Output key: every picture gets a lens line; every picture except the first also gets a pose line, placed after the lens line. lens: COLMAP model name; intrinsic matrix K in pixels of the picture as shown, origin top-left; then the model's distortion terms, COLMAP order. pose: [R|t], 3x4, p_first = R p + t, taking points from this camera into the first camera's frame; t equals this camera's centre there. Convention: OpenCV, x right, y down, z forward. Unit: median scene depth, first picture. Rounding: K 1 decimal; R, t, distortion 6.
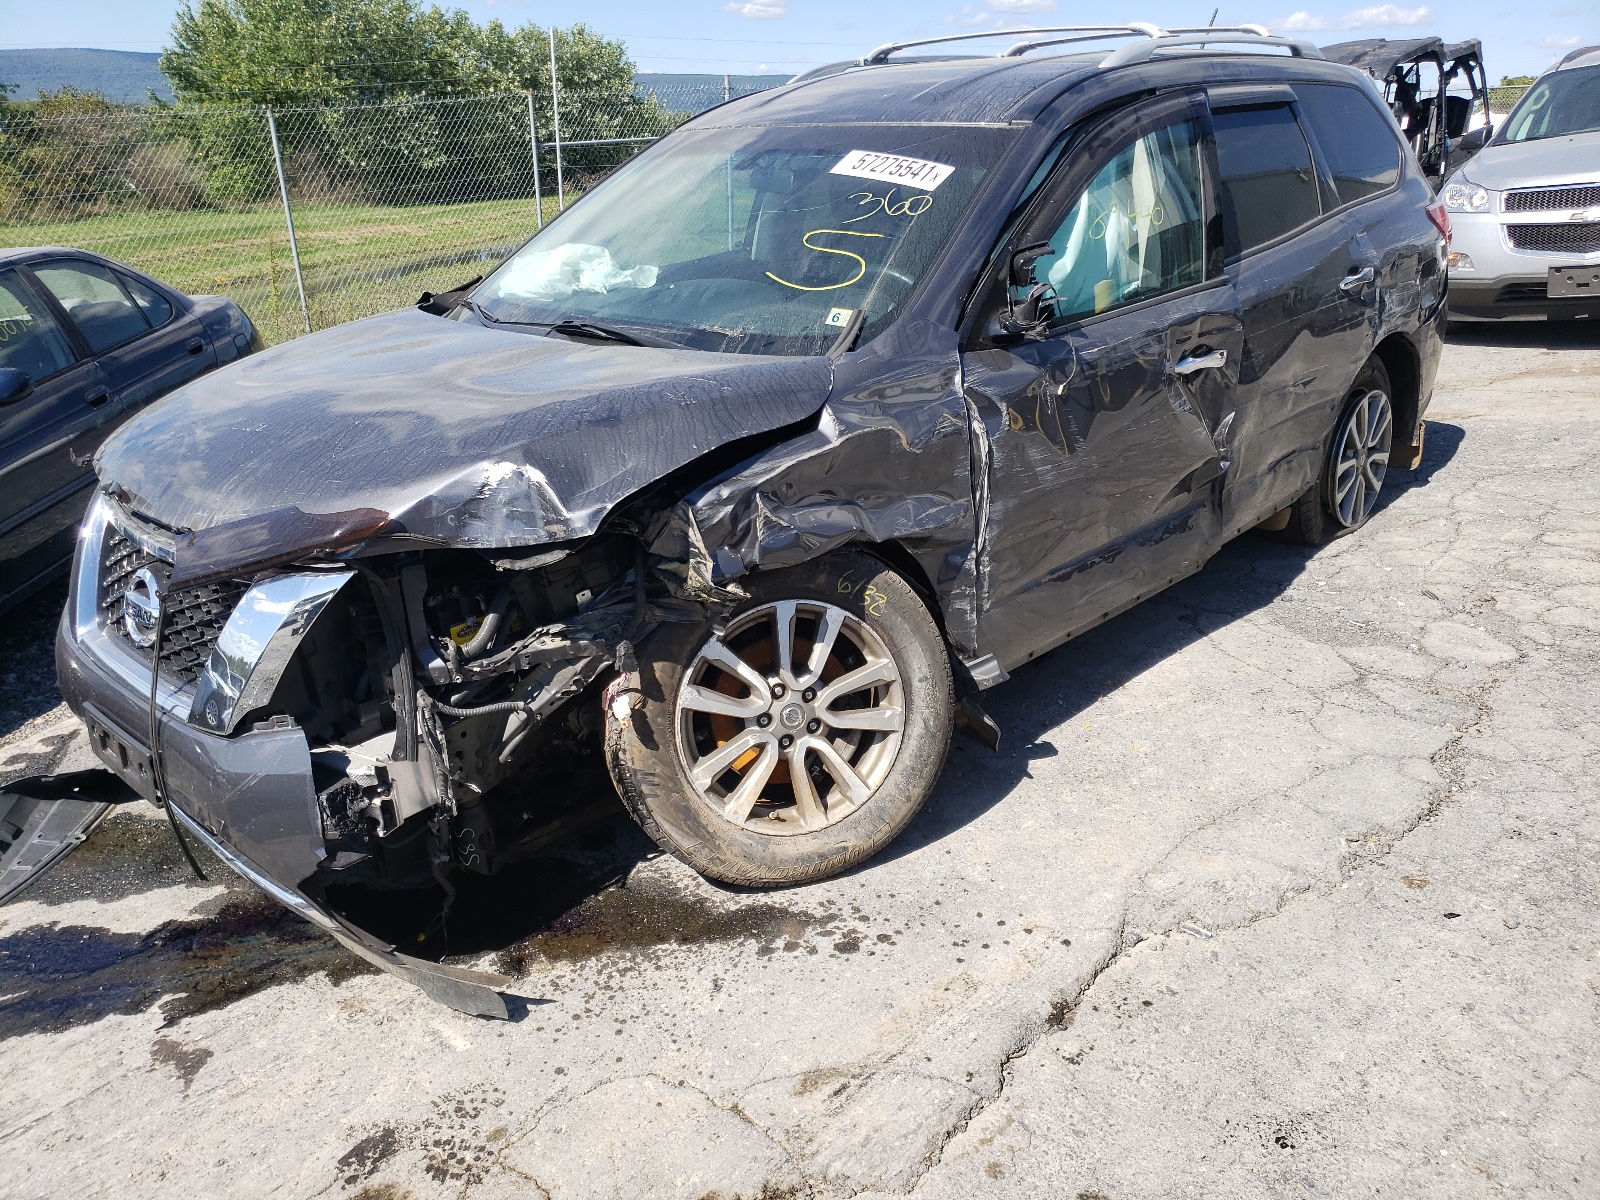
lens RADIAL K [[1235.3, 0, 782.8], [0, 1235.3, 565.2], [0, 0, 1]] dist [0.039604, -0.005778]
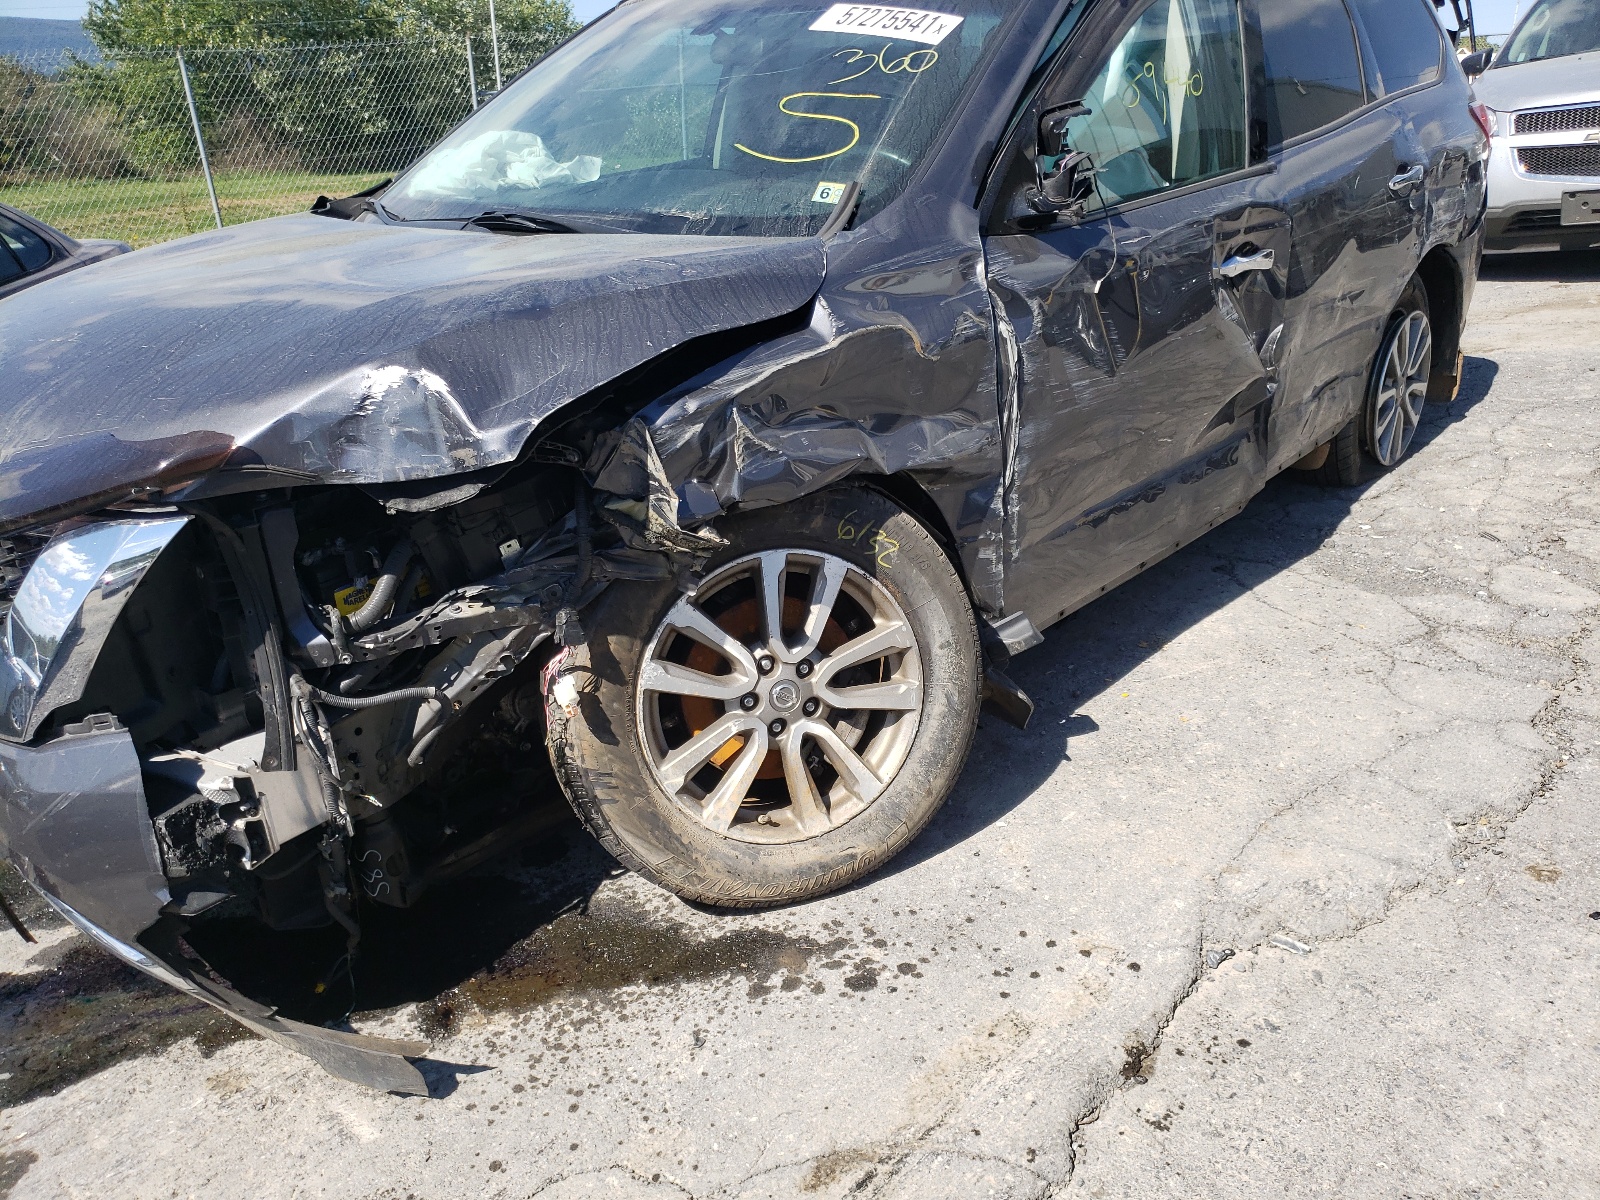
lens RADIAL K [[1235.3, 0, 799.4], [0, 1235.3, 603.7], [0, 0, 1]] dist [0.039604, -0.005778]
pose [[0.998911, -0.025429, 0.039118, -0.012299], [0.023387, 0.998384, 0.051799, 0.022612], [-0.040372, -0.050828, 0.997891, 0.211307]]
